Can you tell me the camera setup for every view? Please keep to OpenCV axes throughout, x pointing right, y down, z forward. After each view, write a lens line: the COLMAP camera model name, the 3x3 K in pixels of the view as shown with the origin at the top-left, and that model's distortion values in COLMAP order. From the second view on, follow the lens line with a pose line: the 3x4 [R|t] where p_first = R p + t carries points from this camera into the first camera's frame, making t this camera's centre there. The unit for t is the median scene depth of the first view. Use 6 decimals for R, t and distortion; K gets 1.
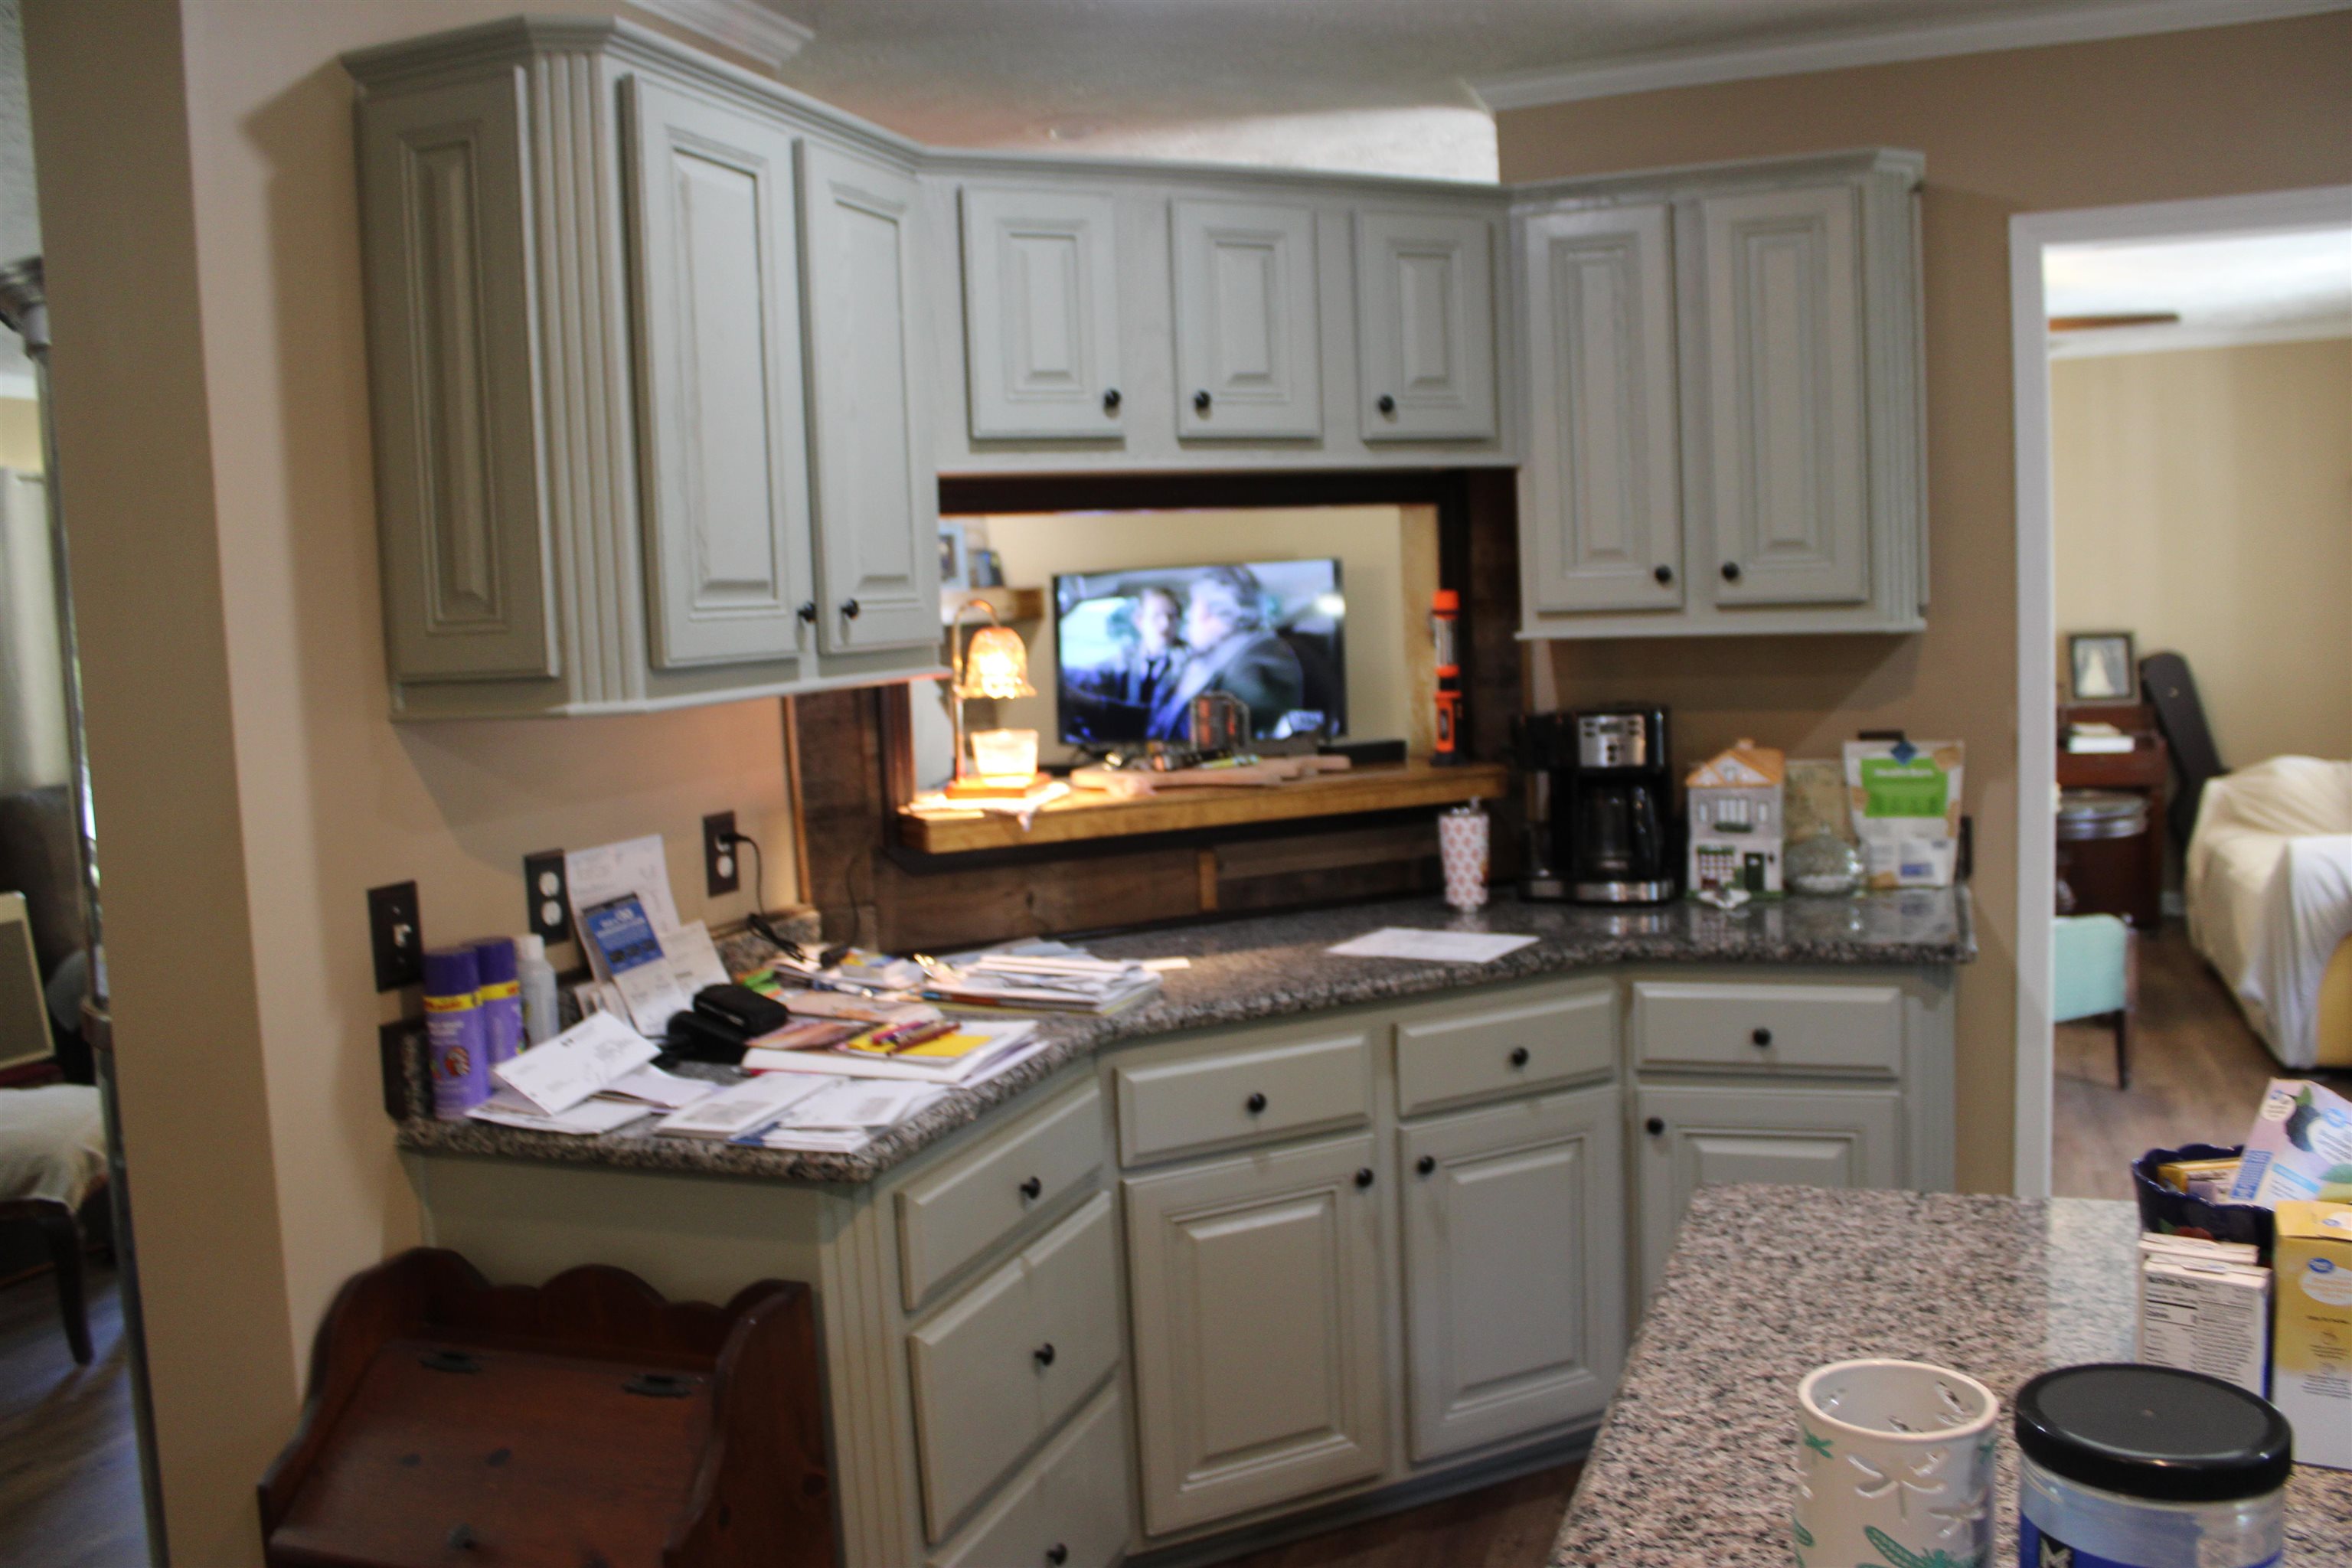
lens RADIAL K [[1968.4, 0, 1188.6], [0, 1968.4, 790.3], [0, 0, 1]] dist [-0.156096, 0.115074]
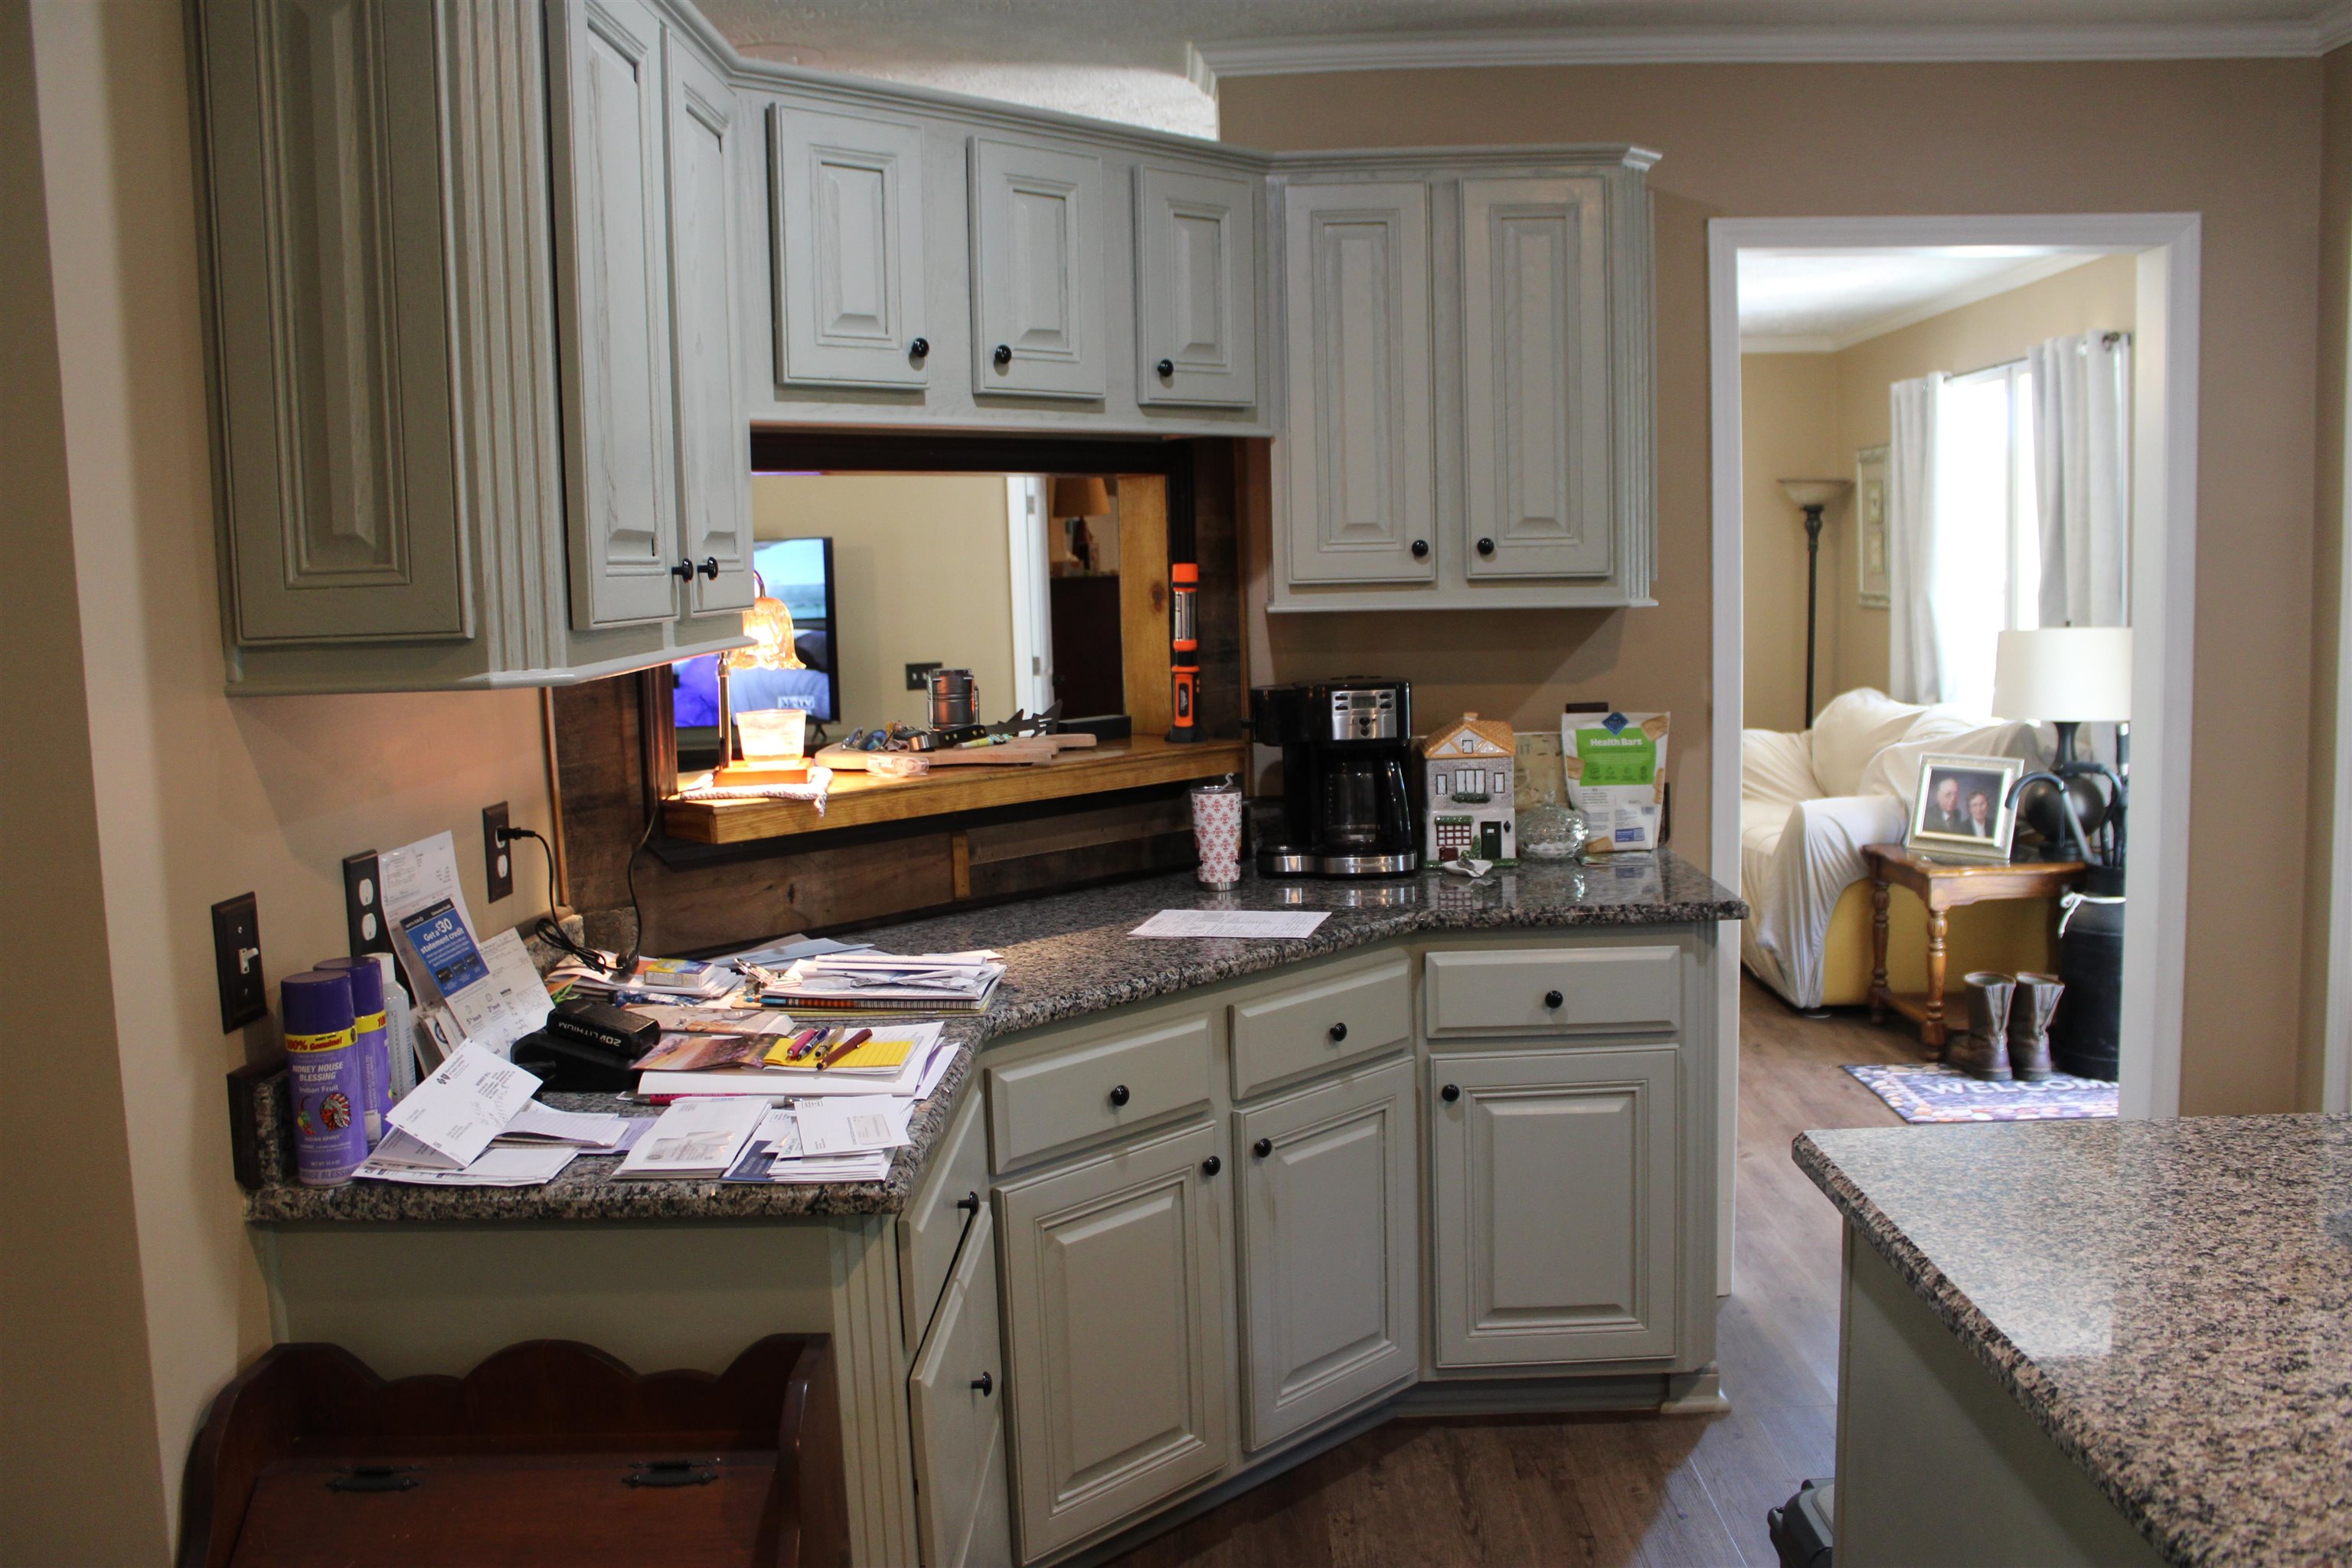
lens RADIAL K [[1968.4, 0, 1181.4], [0, 1968.4, 786.8], [0, 0, 1]] dist [-0.156096, 0.115074]
pose [[0.943050, -0.020534, 0.332018, -0.232533], [0.019286, 0.999789, 0.007053, 0.003457], [-0.332093, -0.000248, 0.943247, 0.087977]]
